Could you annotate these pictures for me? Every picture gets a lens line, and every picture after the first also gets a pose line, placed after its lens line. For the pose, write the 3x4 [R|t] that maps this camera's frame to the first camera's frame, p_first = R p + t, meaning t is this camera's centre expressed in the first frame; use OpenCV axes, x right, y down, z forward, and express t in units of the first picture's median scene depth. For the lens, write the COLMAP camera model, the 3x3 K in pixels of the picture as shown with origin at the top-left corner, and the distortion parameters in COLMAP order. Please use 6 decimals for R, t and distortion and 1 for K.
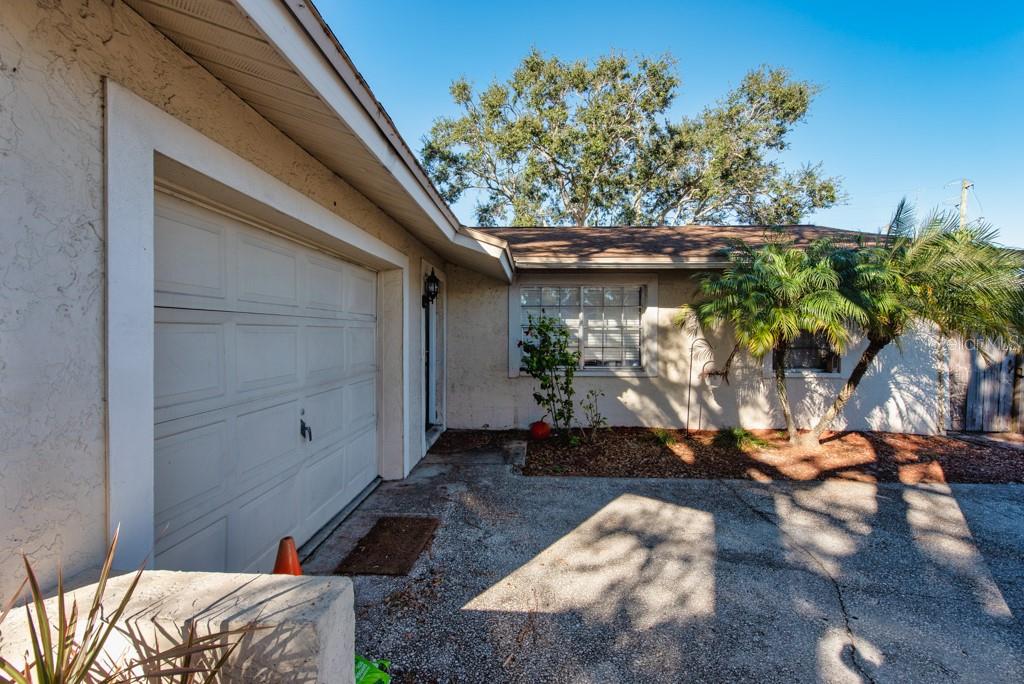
lens RADIAL K [[418.9, 0, 529.7], [0, 418.9, 334.3], [0, 0, 1]] dist [0.006662, -0.000166]
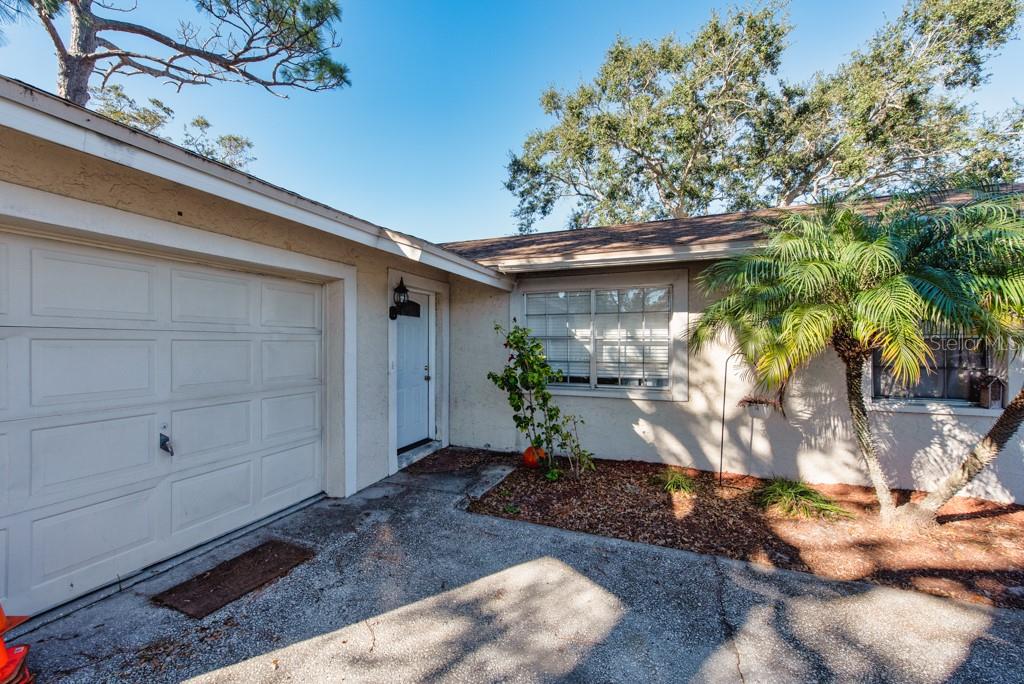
lens RADIAL K [[412.1, 0, 512.0], [0, 412.1, 342.0], [0, 0, 1]] dist [0.007891, -0.000583]
pose [[0.937152, -0.002918, -0.348909, 0.317467], [0.000328, 0.999972, -0.007482, -0.004118], [0.348921, 0.006897, 0.937127, 0.199646]]
